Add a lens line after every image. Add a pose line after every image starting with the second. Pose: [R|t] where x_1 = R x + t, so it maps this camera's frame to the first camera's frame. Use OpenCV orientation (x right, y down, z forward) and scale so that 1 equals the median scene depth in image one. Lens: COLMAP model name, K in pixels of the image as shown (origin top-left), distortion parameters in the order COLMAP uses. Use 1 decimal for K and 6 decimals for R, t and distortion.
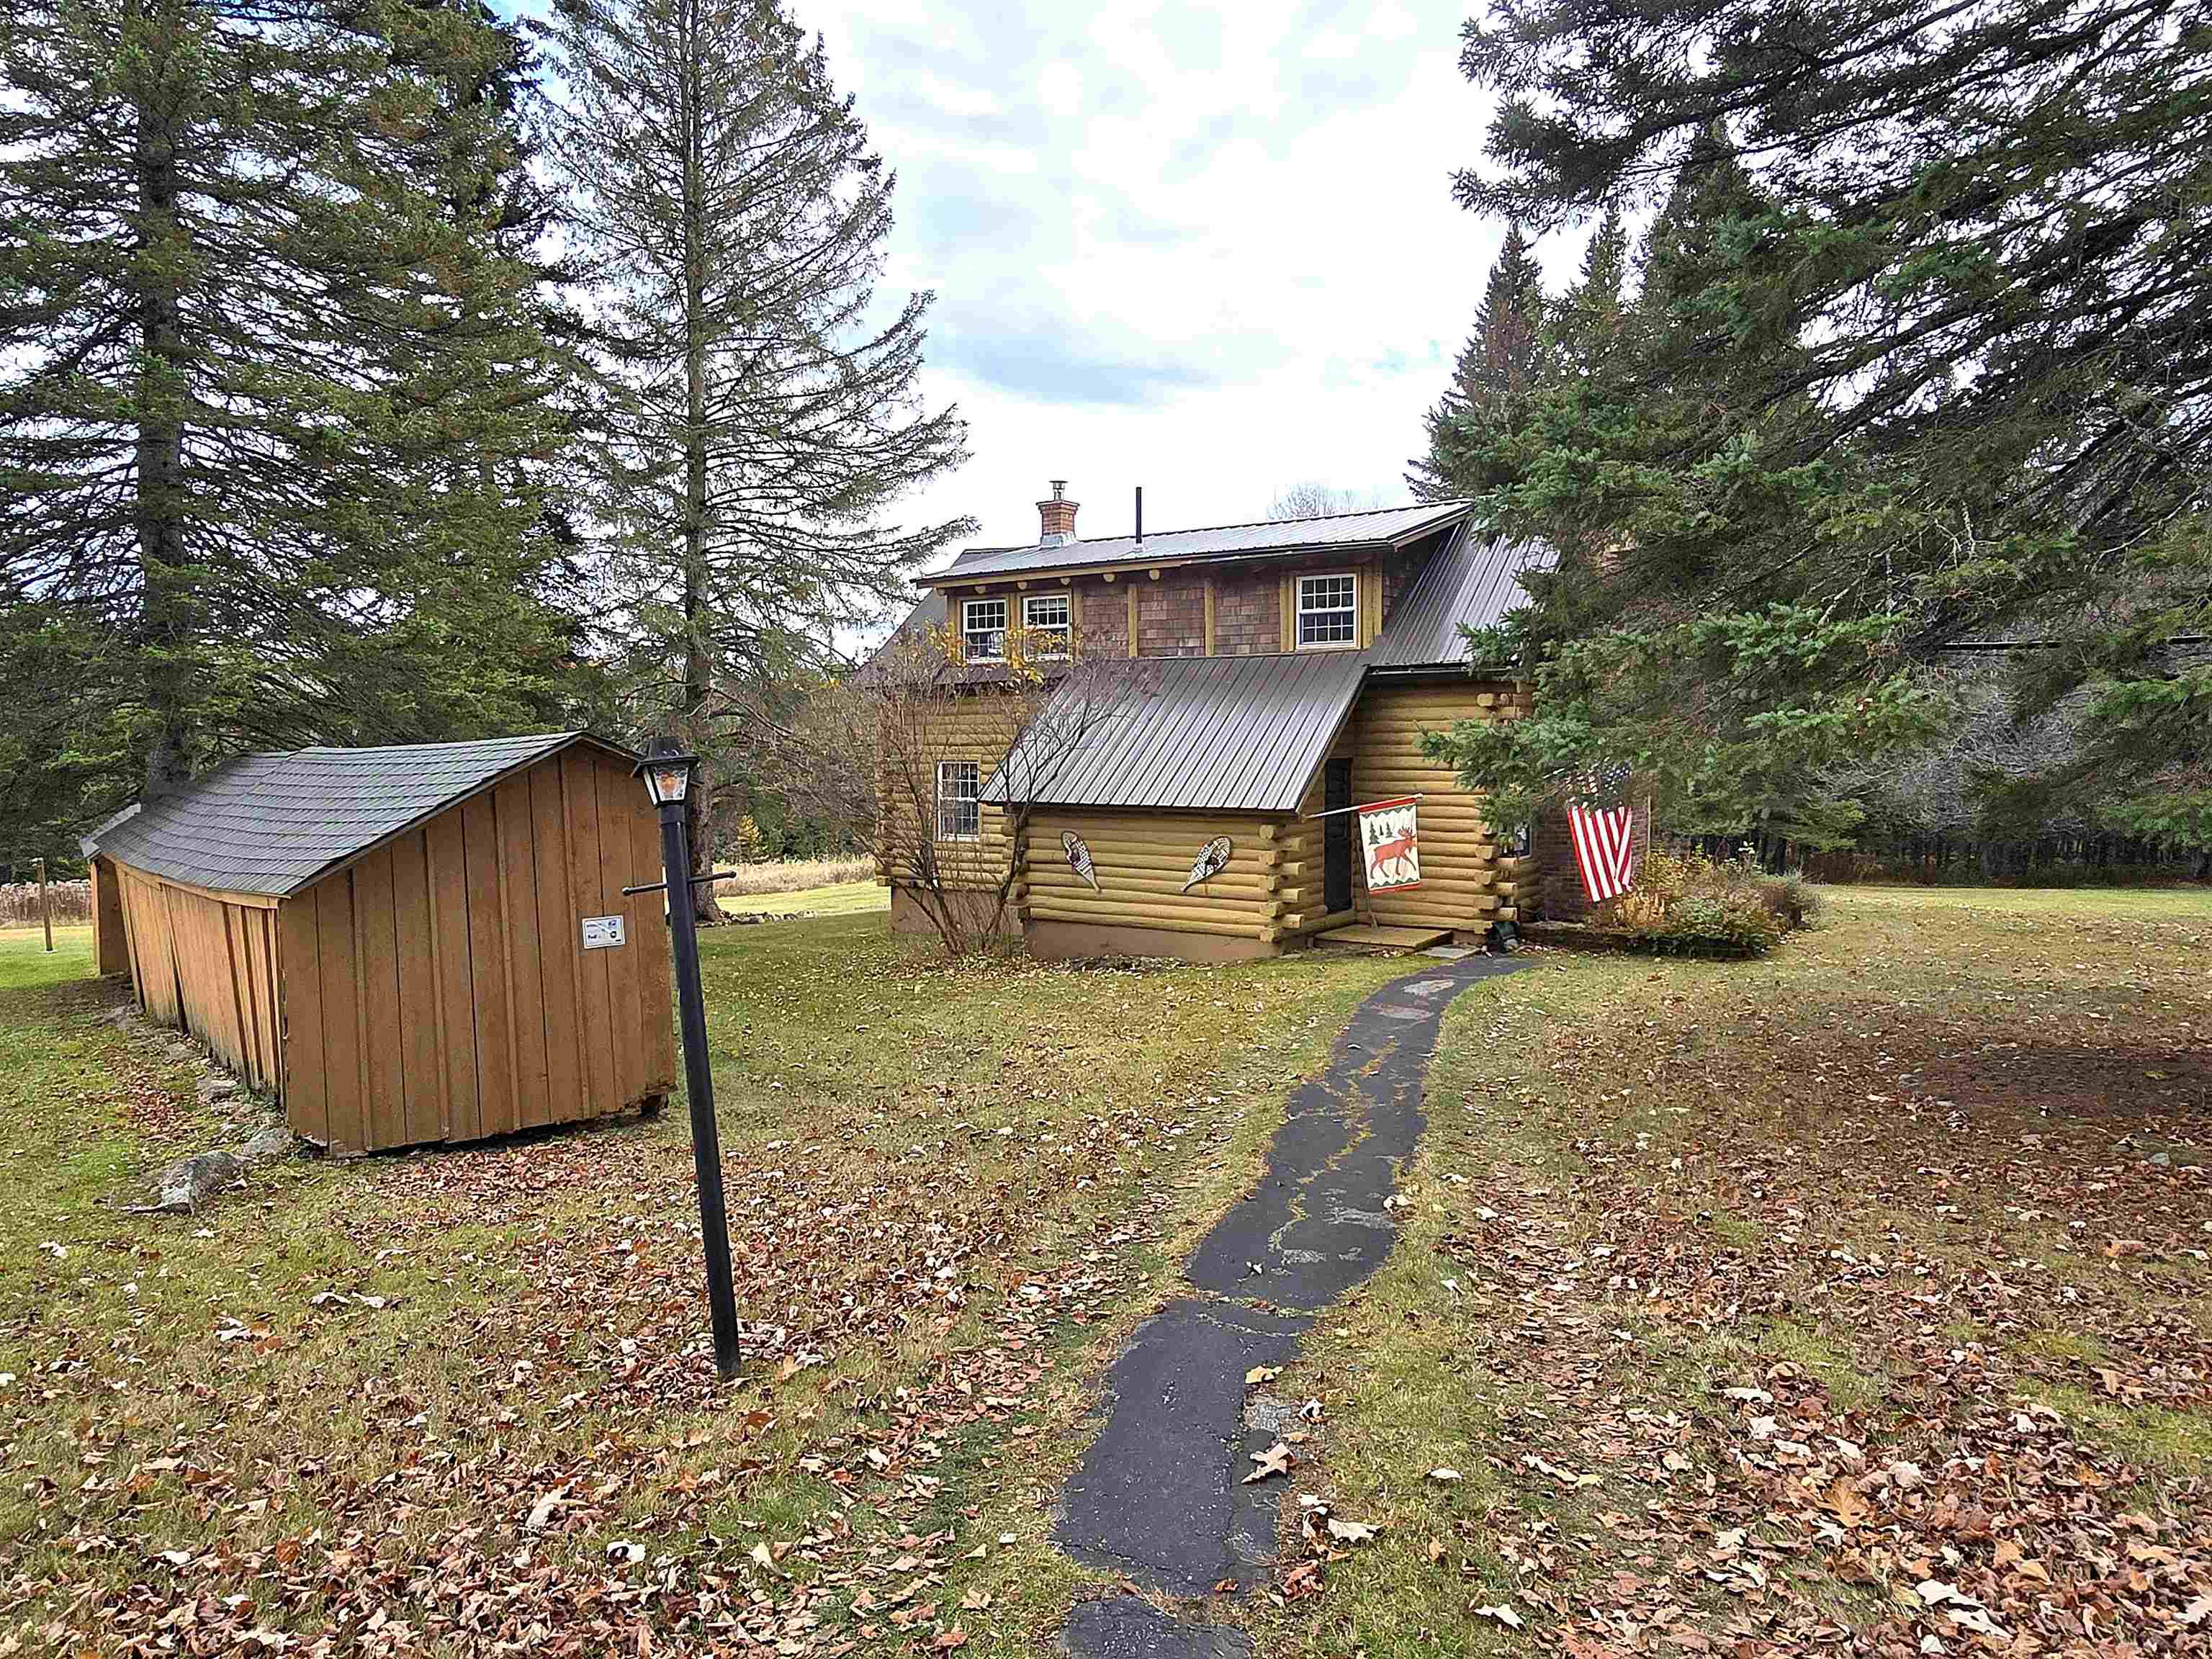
lens RADIAL K [[1487.1, 0, 1106.0], [0, 1487.1, 829.5], [0, 0, 1]] dist [0.002077, 0.000774]
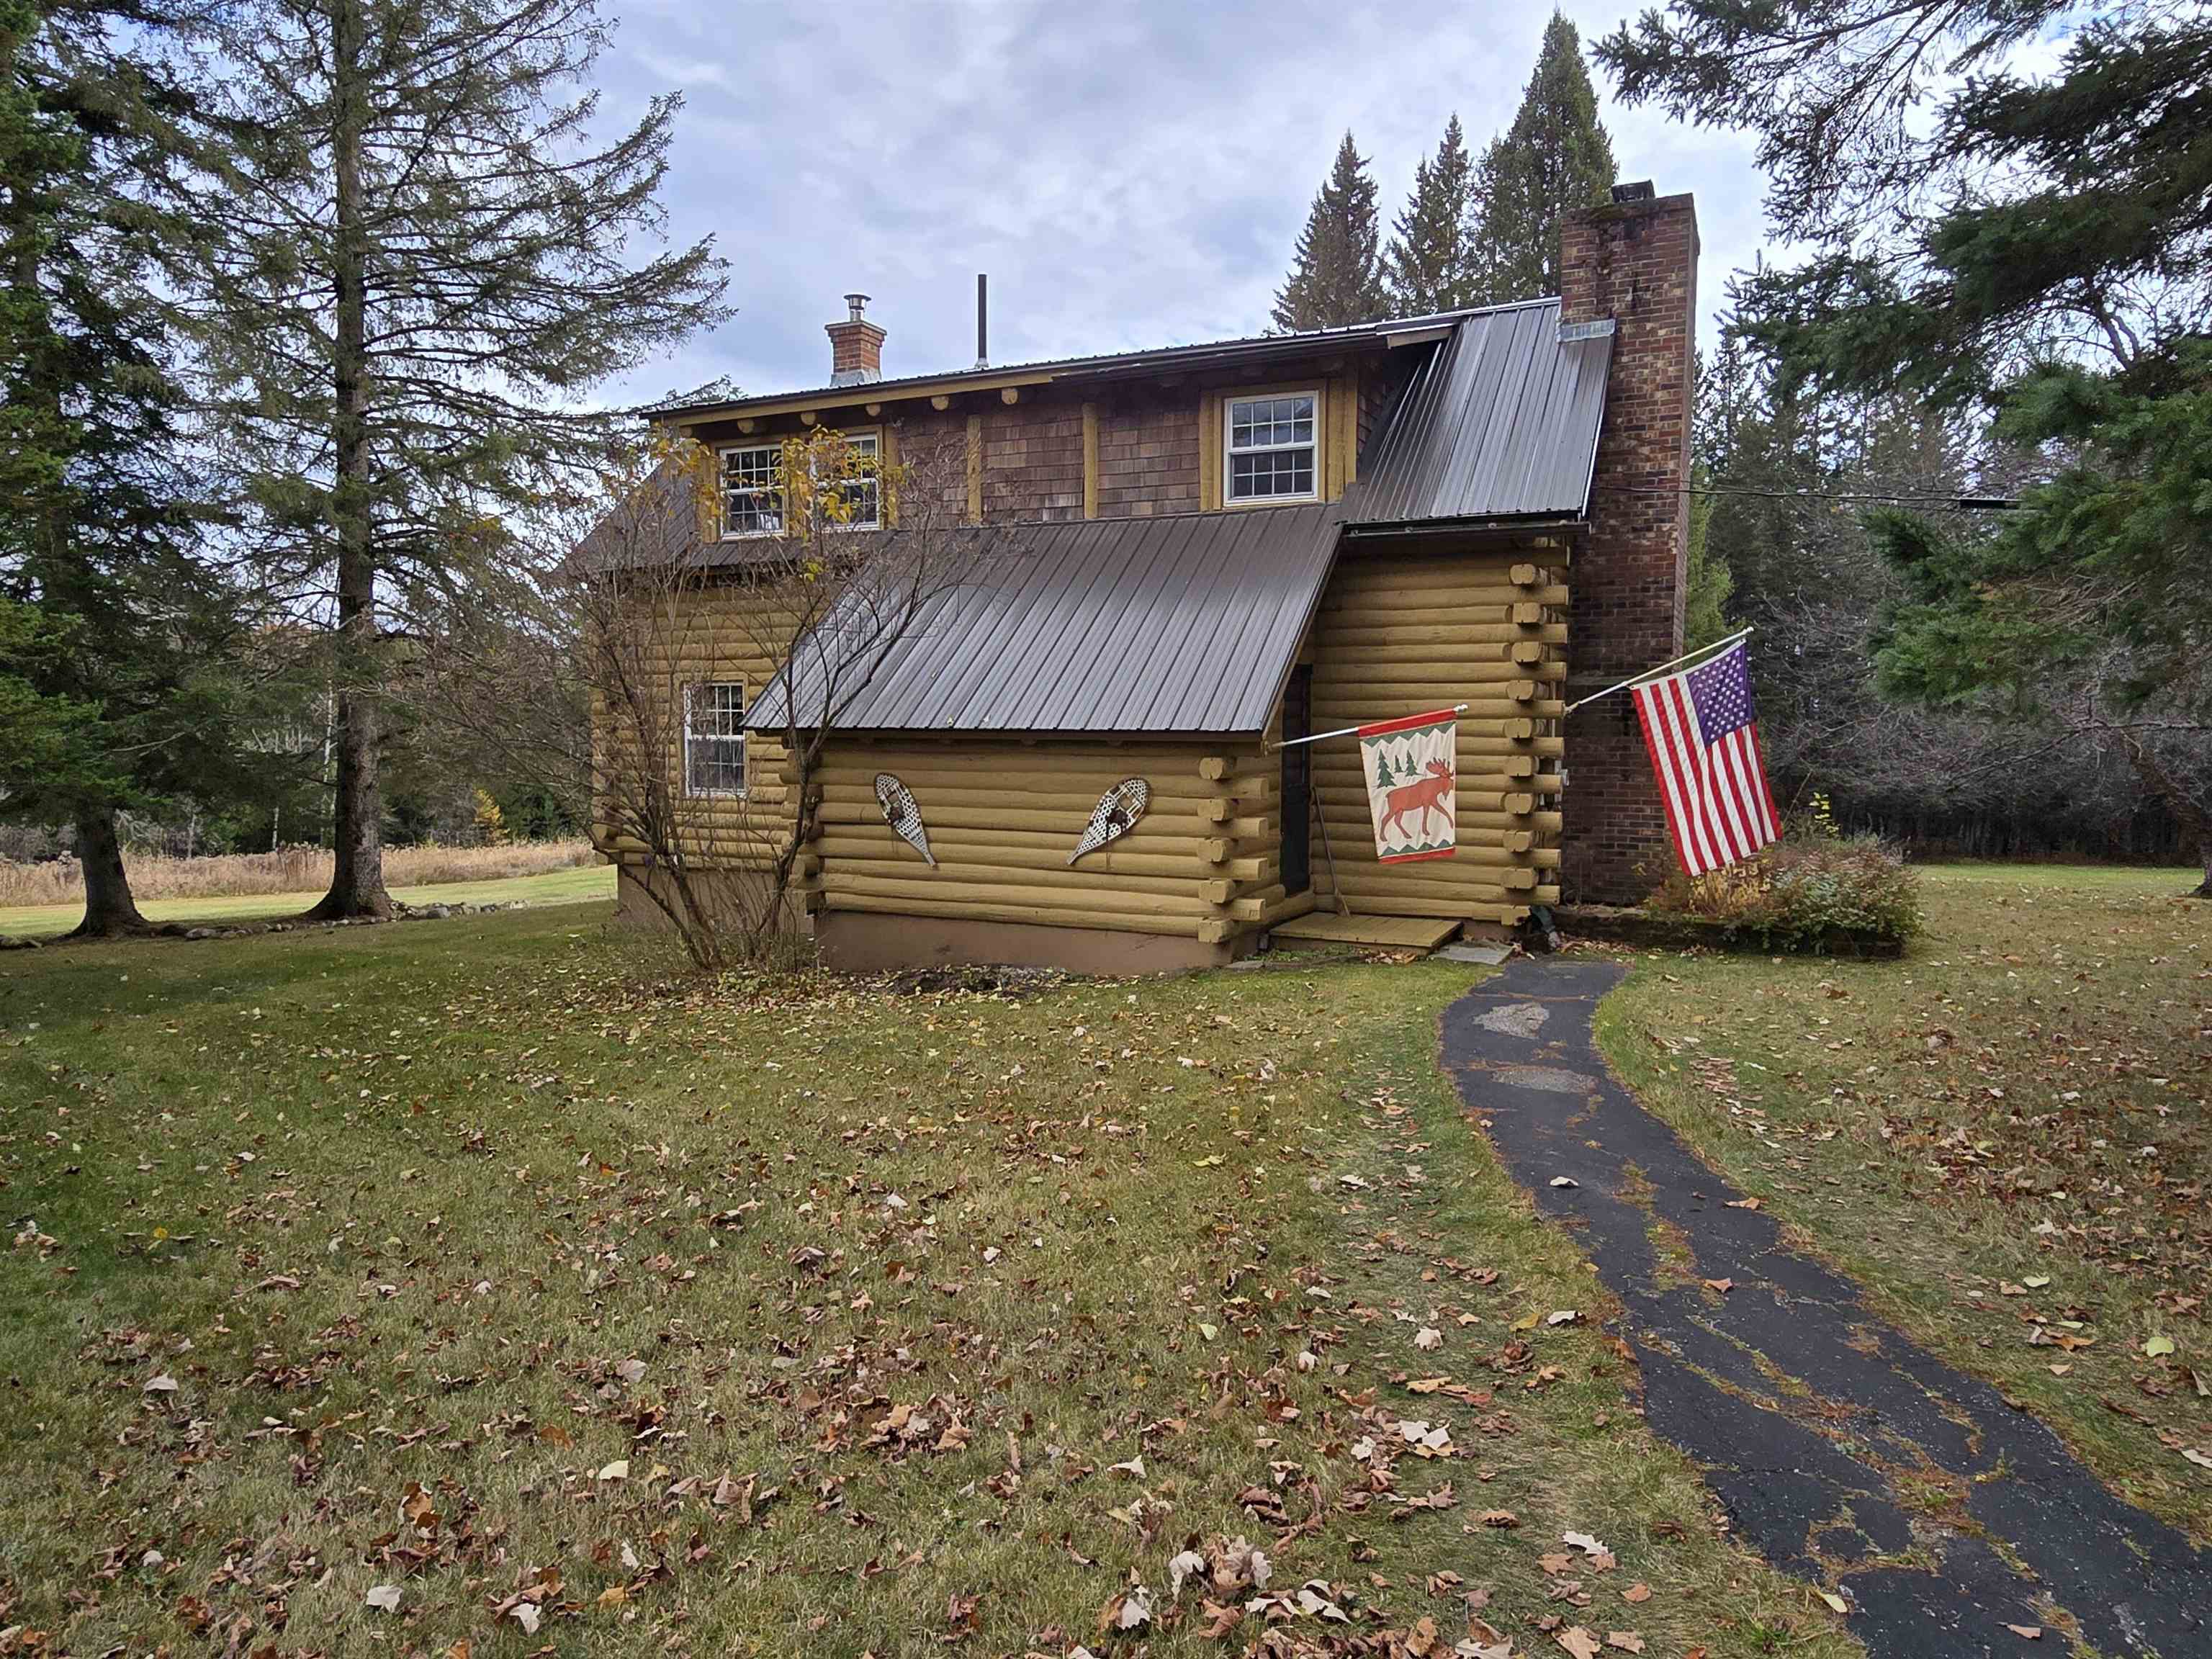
lens RADIAL K [[1487.1, 0, 1106.0], [0, 1487.1, 829.5], [0, 0, 1]] dist [0.002077, 0.000774]
pose [[0.988747, -0.003369, 0.149558, -0.027935], [0.001839, 0.999945, 0.010367, 0.019154], [-0.149585, -0.009975, 0.988699, 0.353345]]
